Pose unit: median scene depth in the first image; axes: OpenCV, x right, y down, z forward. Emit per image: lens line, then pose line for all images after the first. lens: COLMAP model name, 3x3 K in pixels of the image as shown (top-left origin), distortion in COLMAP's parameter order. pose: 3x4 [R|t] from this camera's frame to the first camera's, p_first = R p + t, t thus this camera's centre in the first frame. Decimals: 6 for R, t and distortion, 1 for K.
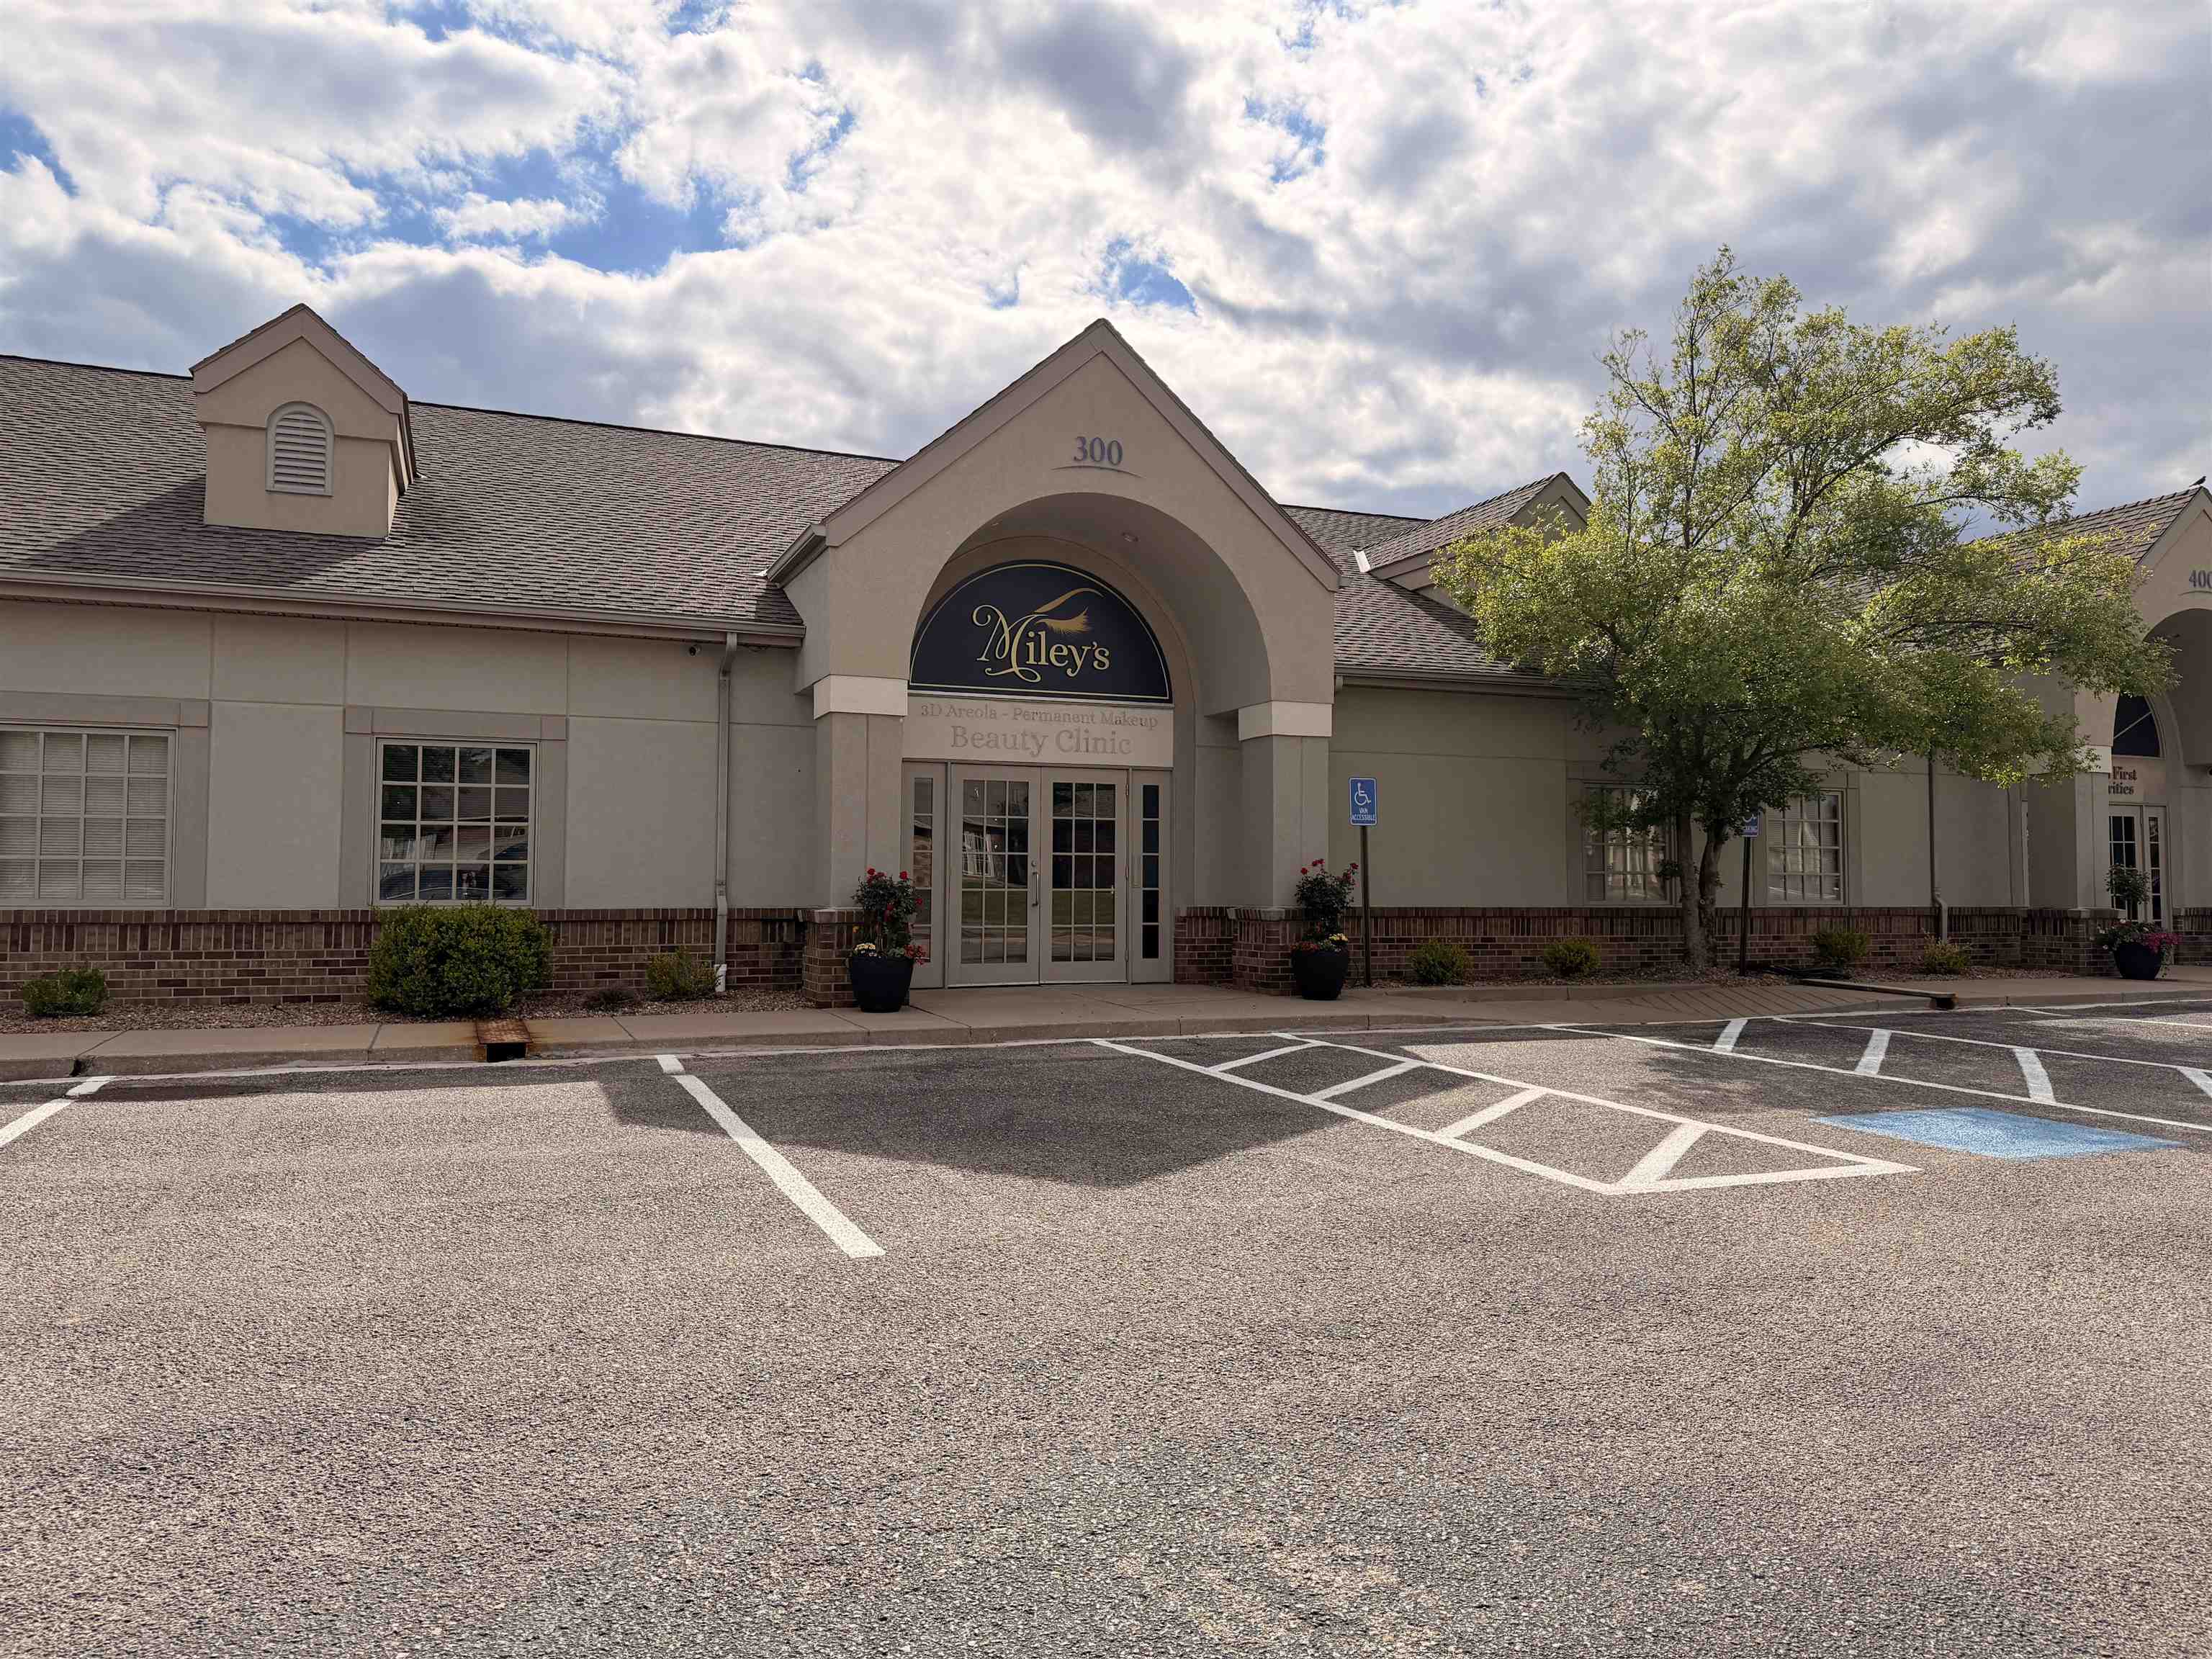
lens RADIAL K [[1521.9, 0, 1105.7], [0, 1521.9, 858.4], [0, 0, 1]] dist [0.080141, -0.112174]
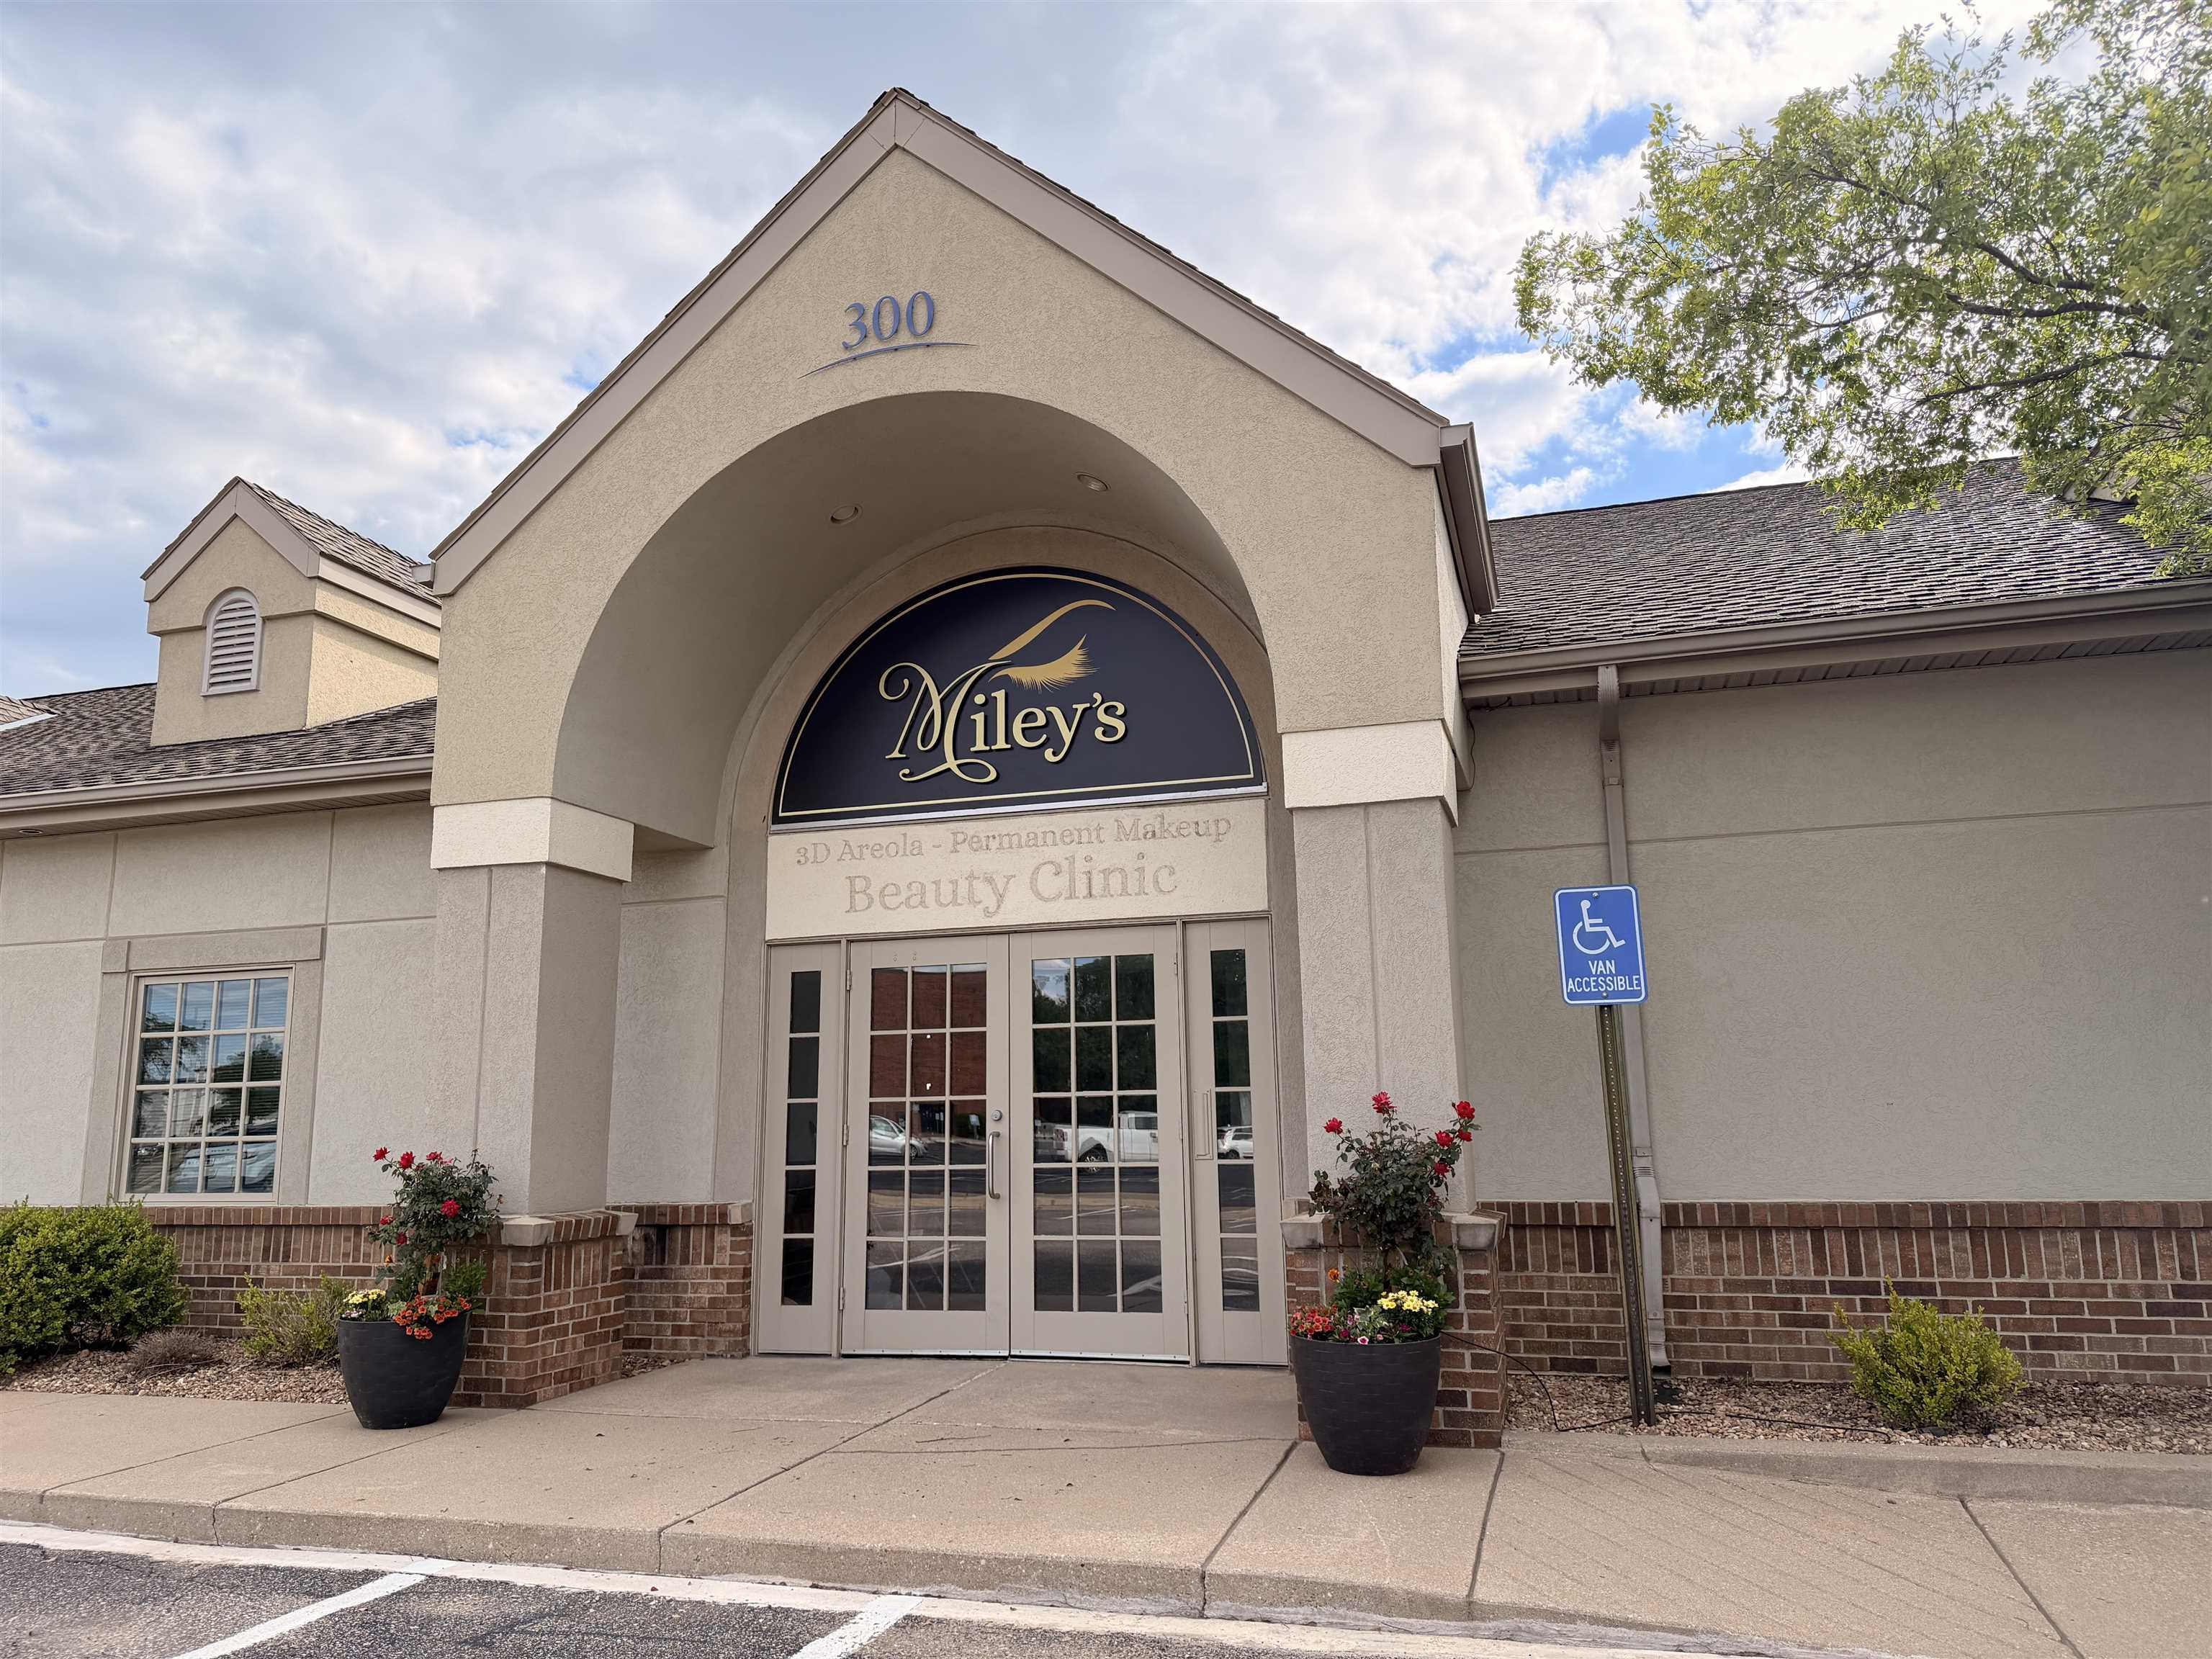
lens RADIAL K [[1521.9, 0, 1105.7], [0, 1521.9, 858.4], [0, 0, 1]] dist [0.080141, -0.112174]
pose [[0.777013, -0.124855, -0.616978, 0.322523], [0.031229, 0.986571, -0.160319, 0.001331], [0.628710, 0.105302, 0.770478, 0.603893]]
